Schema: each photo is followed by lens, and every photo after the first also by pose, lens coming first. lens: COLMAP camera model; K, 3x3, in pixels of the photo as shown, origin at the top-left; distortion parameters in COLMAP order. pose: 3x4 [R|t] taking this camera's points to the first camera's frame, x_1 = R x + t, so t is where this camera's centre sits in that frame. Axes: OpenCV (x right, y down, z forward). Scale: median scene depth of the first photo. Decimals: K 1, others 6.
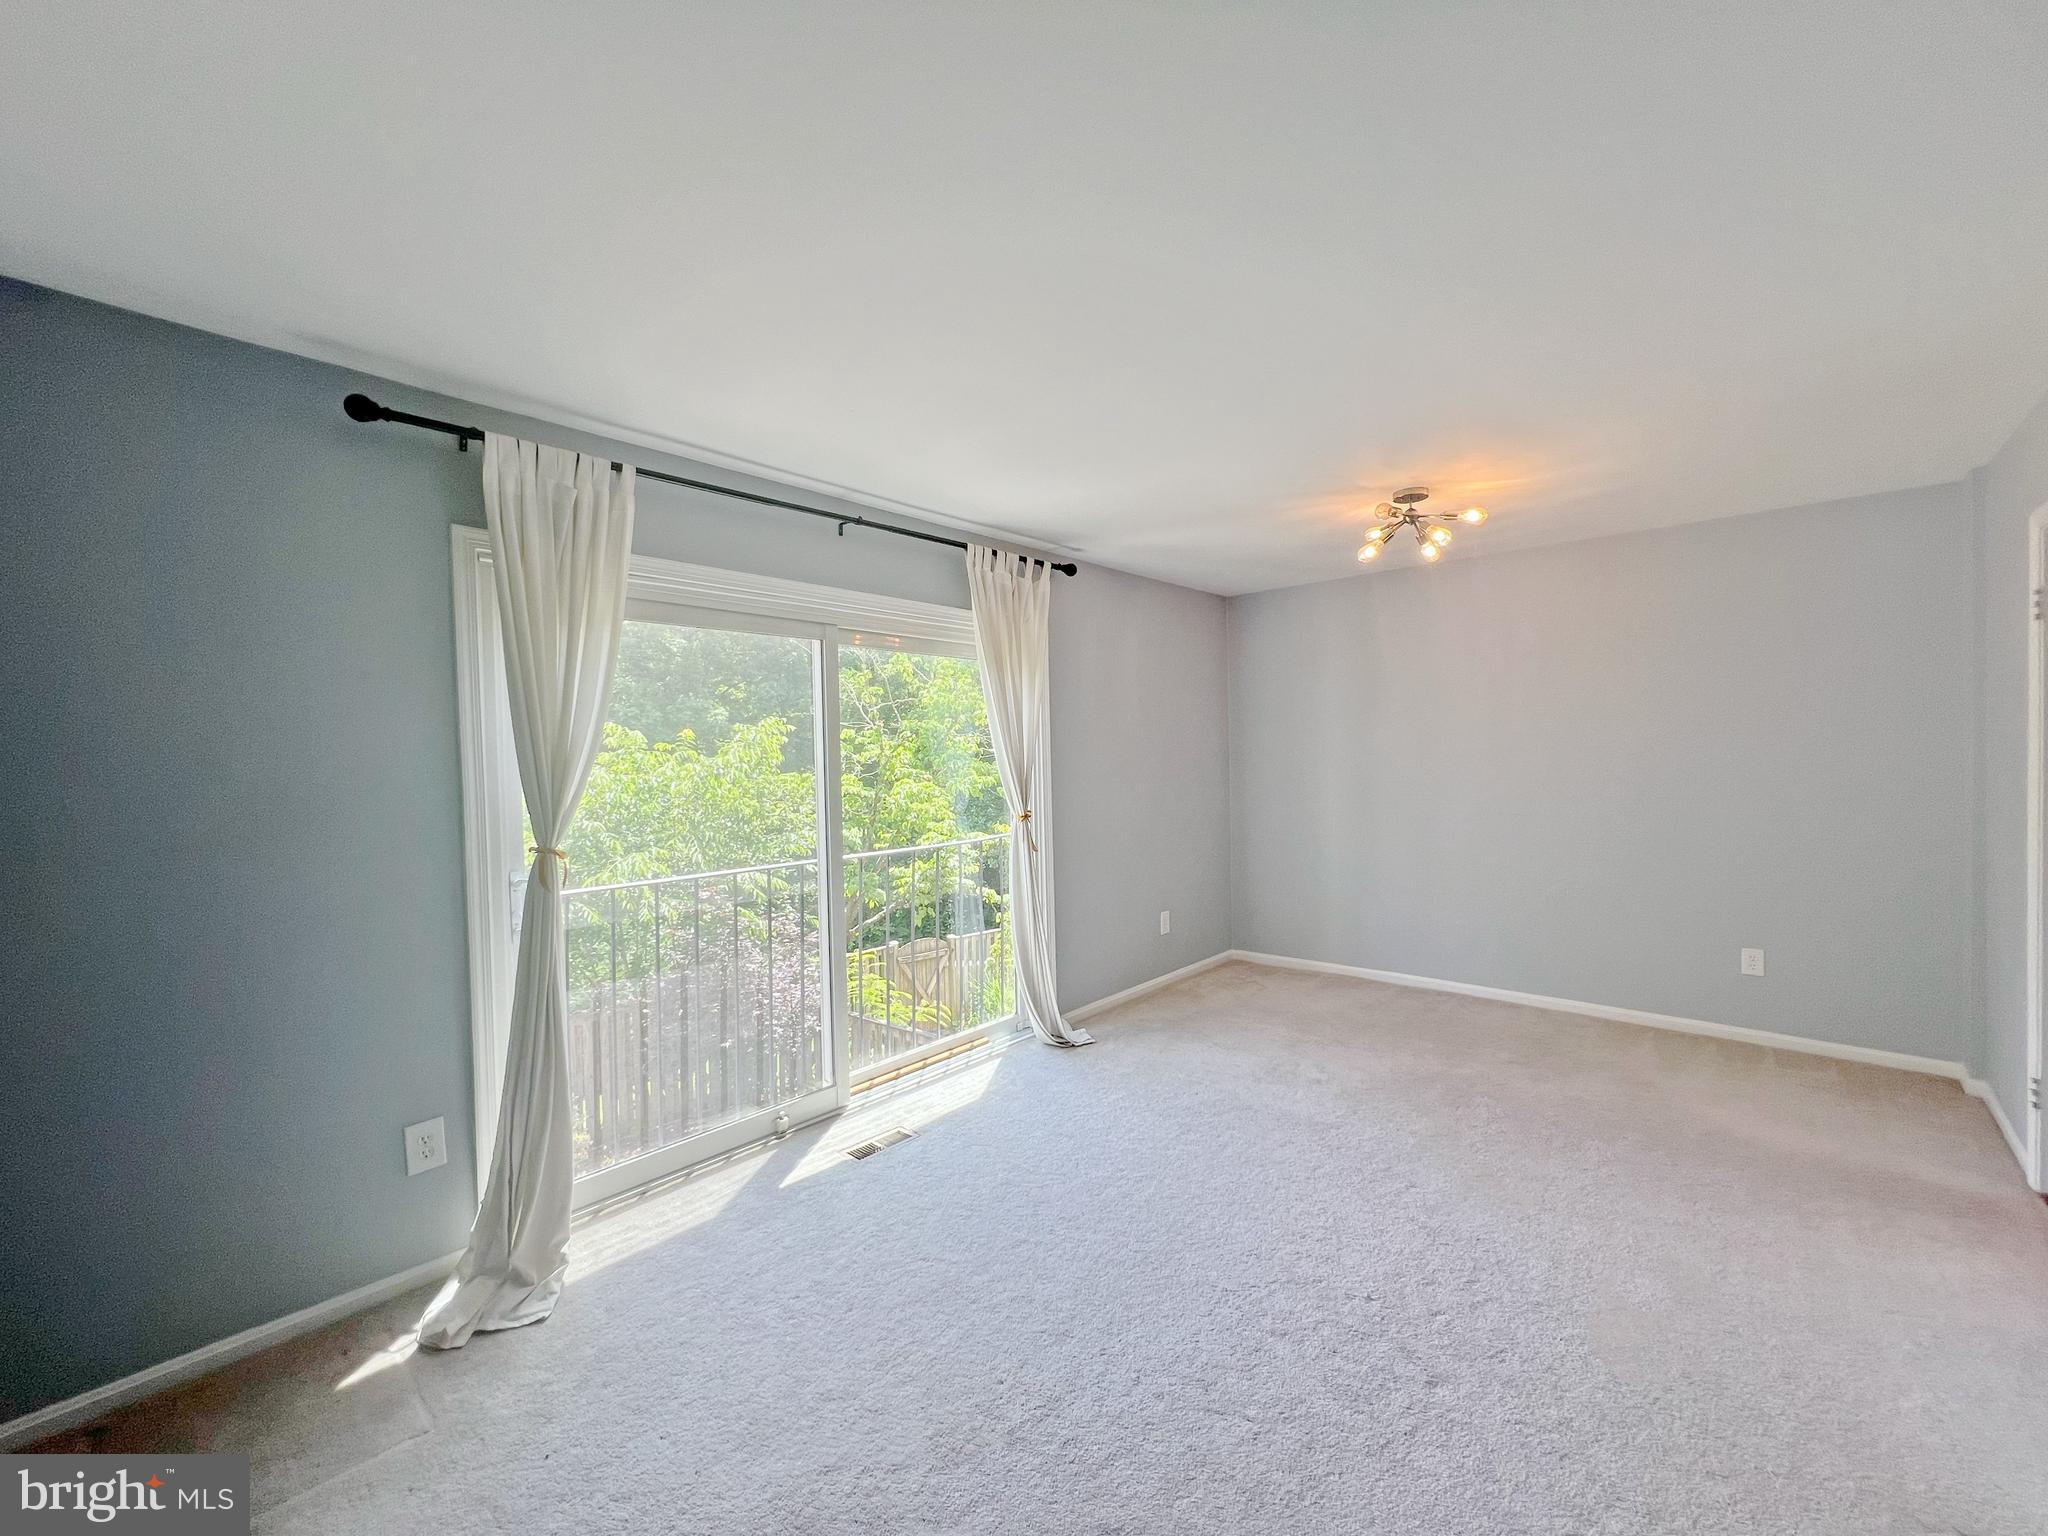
lens RADIAL K [[824.5, 0, 1021.4], [0, 824.5, 771.1], [0, 0, 1]] dist [-0.001220, 0.000142]
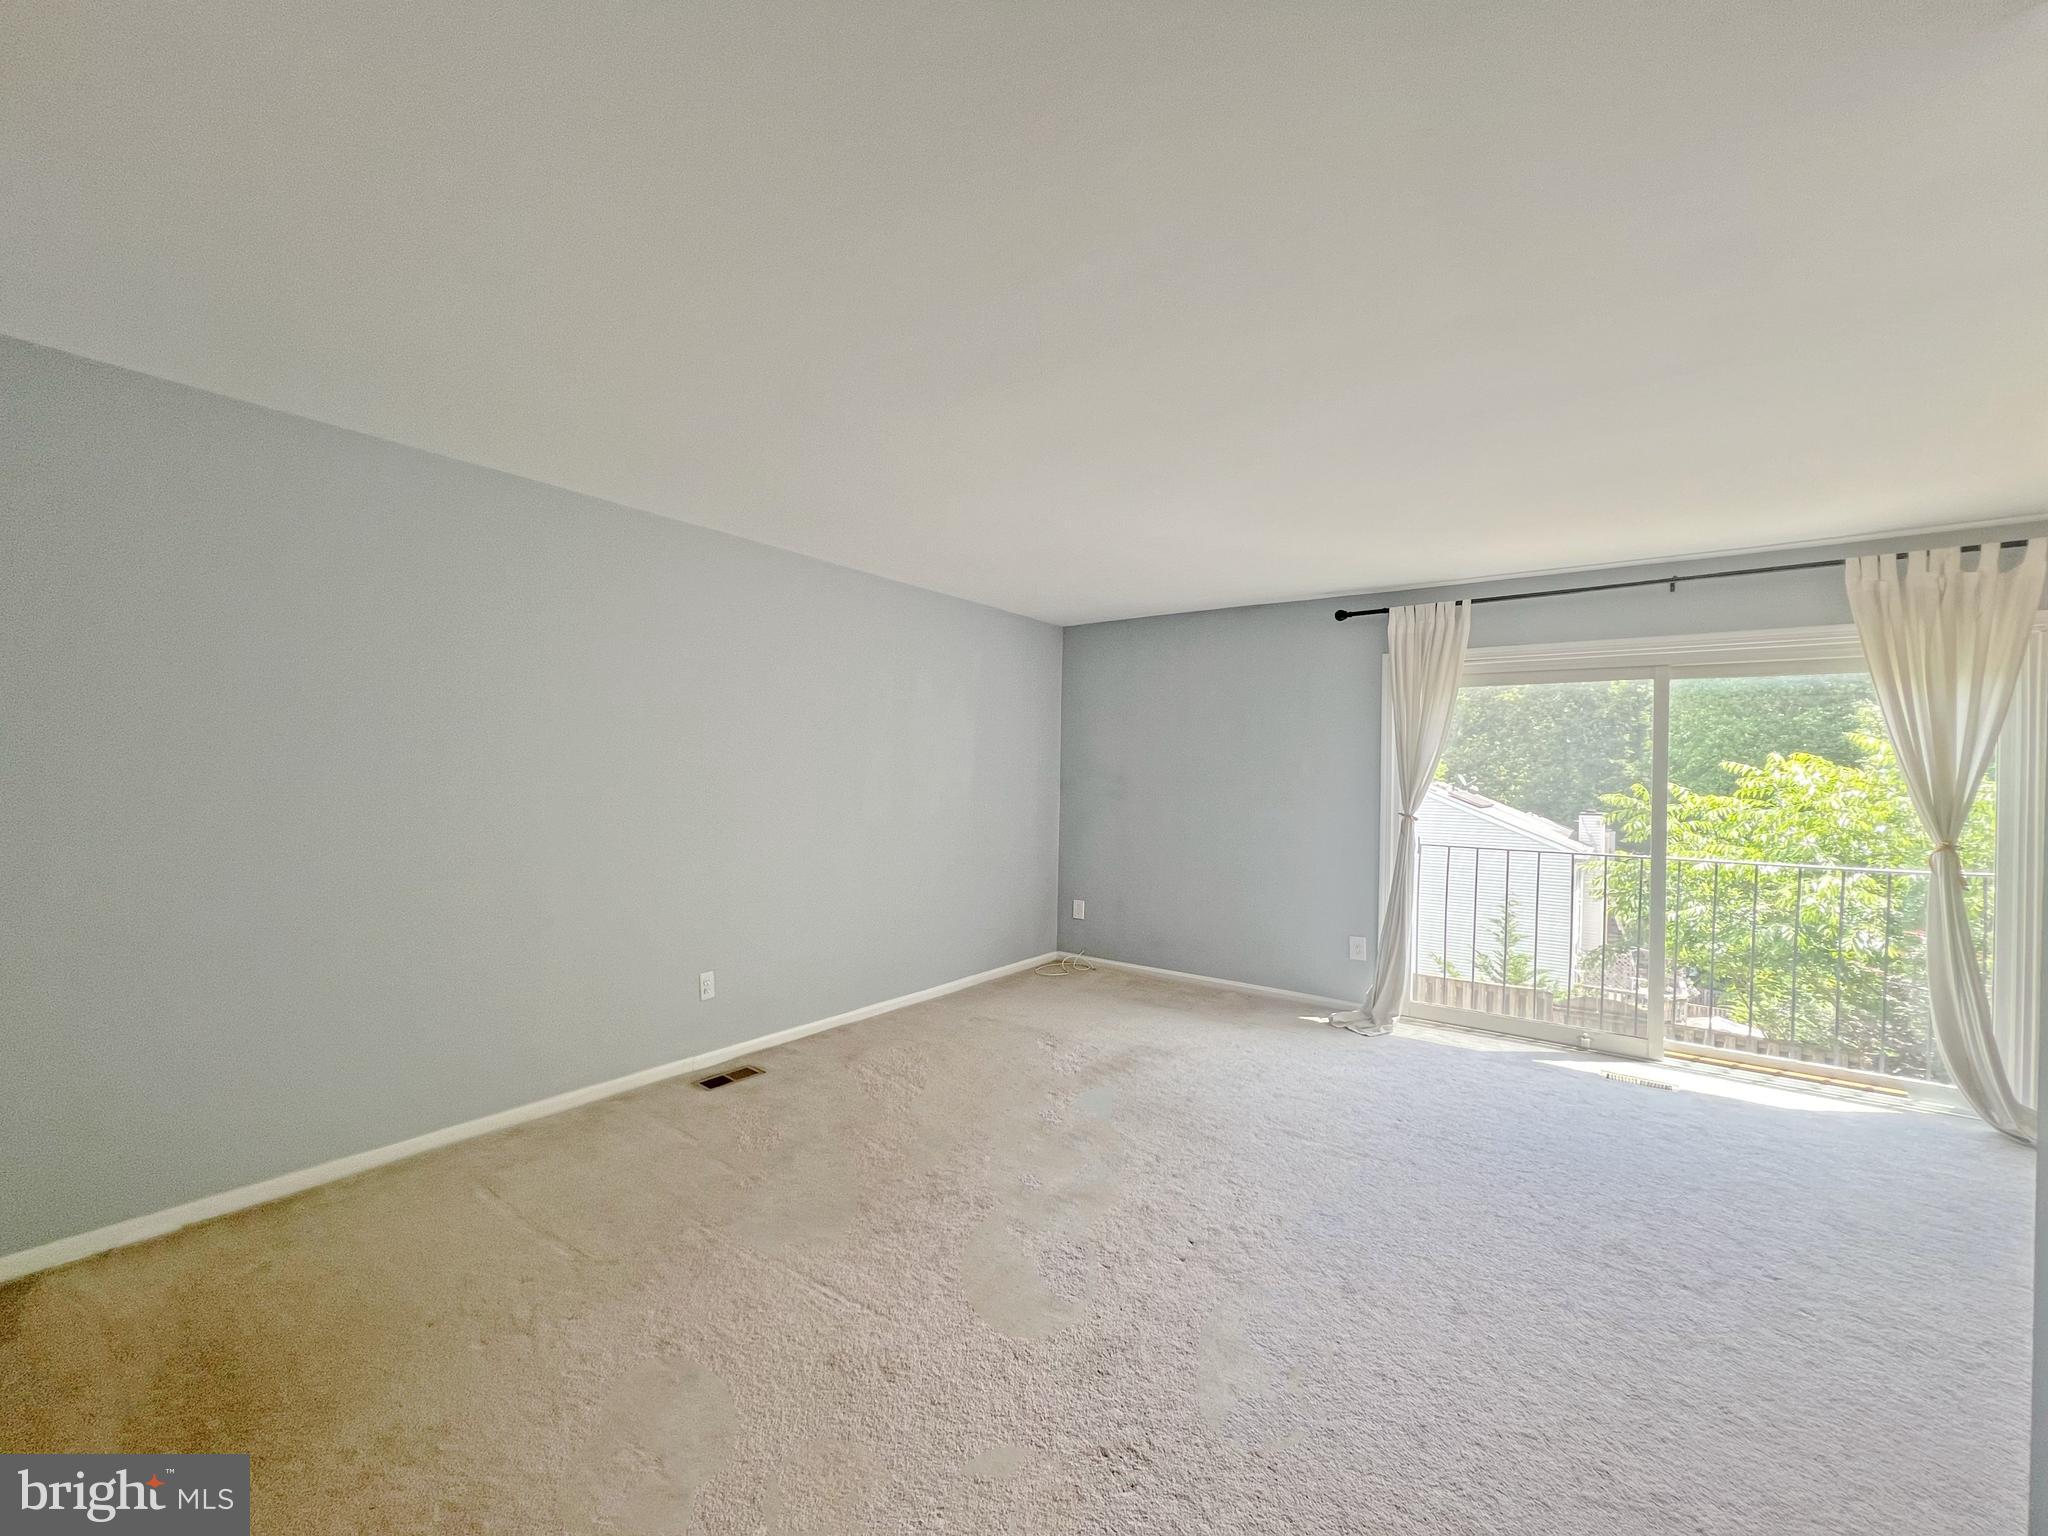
lens RADIAL K [[824.5, 0, 1021.4], [0, 824.5, 771.1], [0, 0, 1]] dist [-0.001220, 0.000142]
pose [[0.111033, 0.019463, -0.993626, 1.037807], [-0.038158, 0.999154, 0.015307, -0.002598], [0.993084, 0.036215, 0.111682, -0.096238]]
